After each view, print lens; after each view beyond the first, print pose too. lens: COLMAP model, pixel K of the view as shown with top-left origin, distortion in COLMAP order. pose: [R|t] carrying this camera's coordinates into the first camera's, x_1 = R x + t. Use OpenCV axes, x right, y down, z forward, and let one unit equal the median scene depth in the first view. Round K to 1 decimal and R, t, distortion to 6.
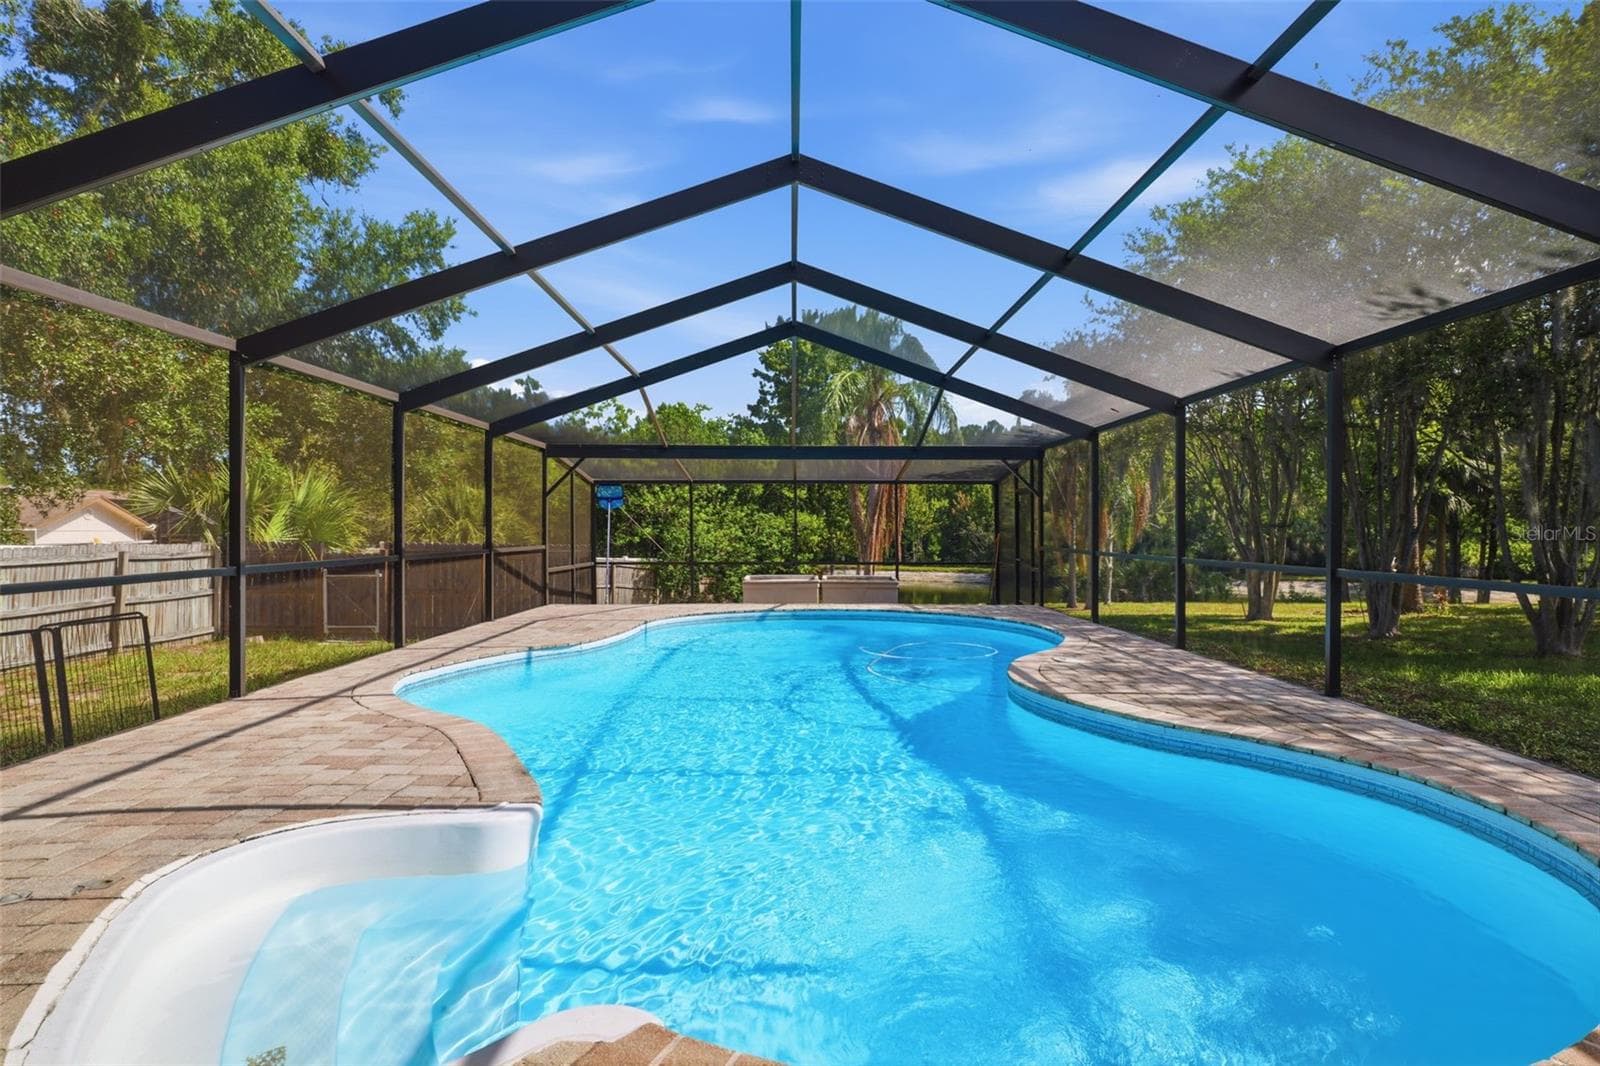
lens RADIAL K [[1331.8, 0, 800.0], [0, 1331.8, 533.0], [0, 0, 1]] dist [0.029768, -0.051279]
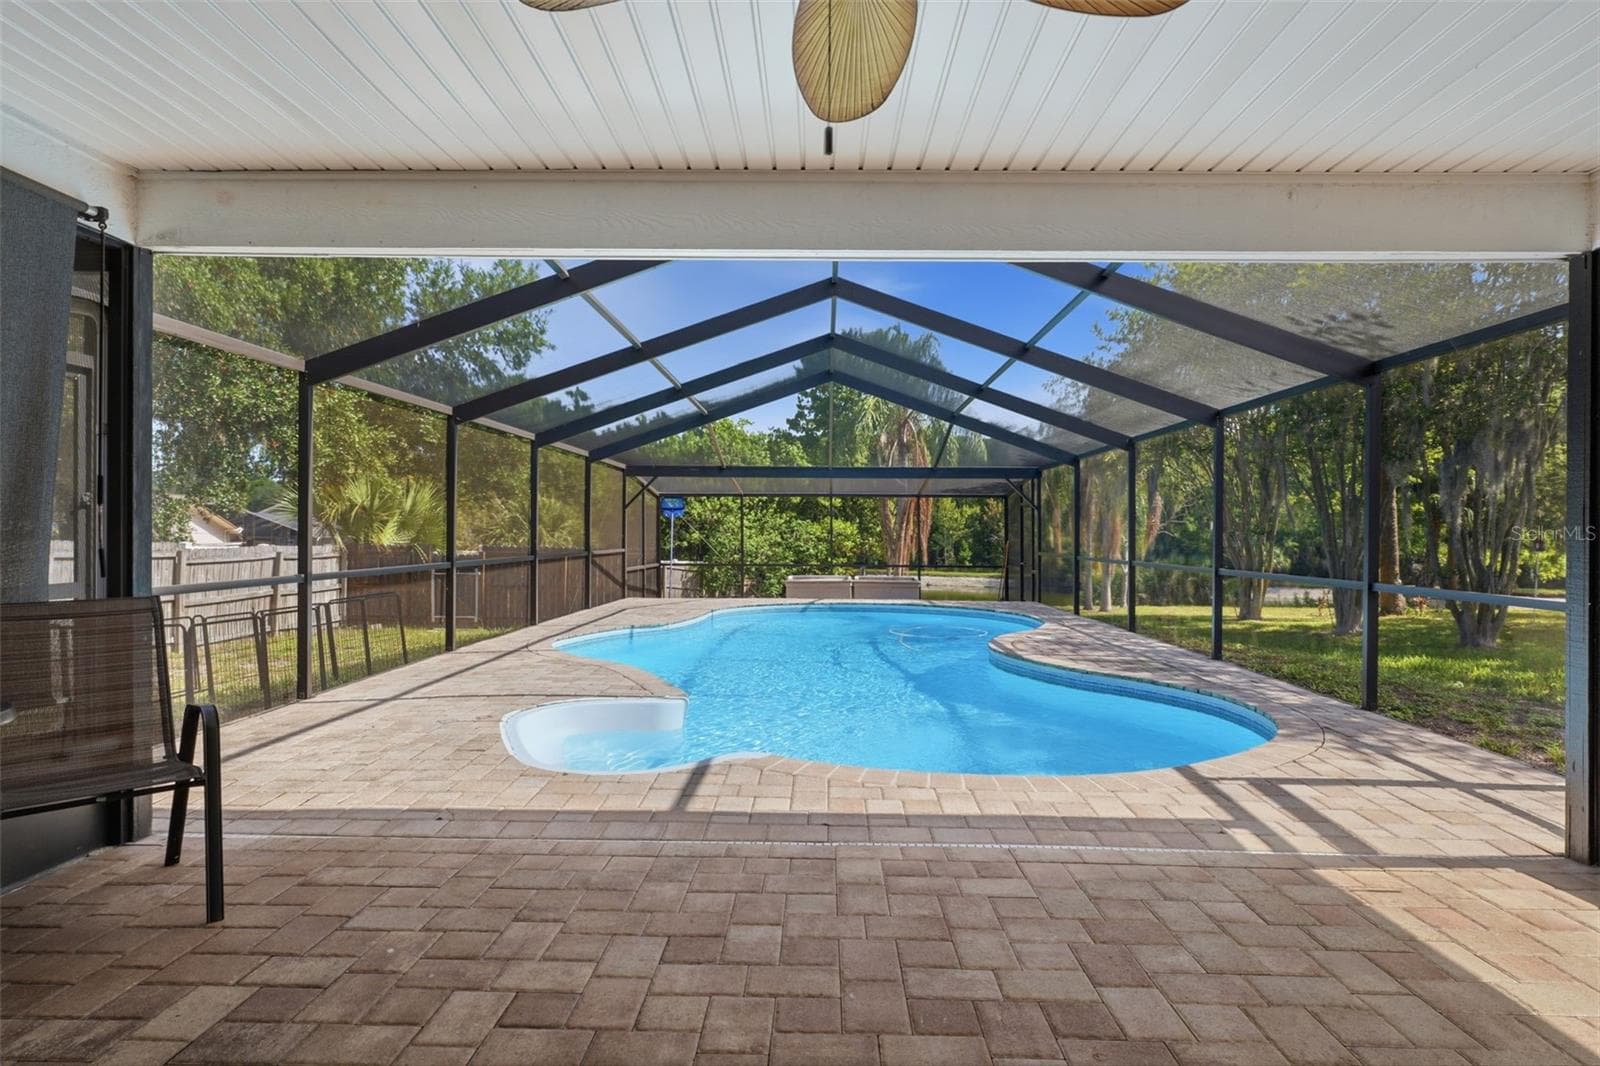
lens RADIAL K [[1331.8, 0, 800.0], [0, 1331.8, 533.0], [0, 0, 1]] dist [0.029768, -0.051279]
pose [[0.999659, 0.005141, -0.025603, -0.000969], [-0.005236, 0.999980, -0.003645, -0.001033], [0.025584, 0.003778, 0.999666, -0.140716]]
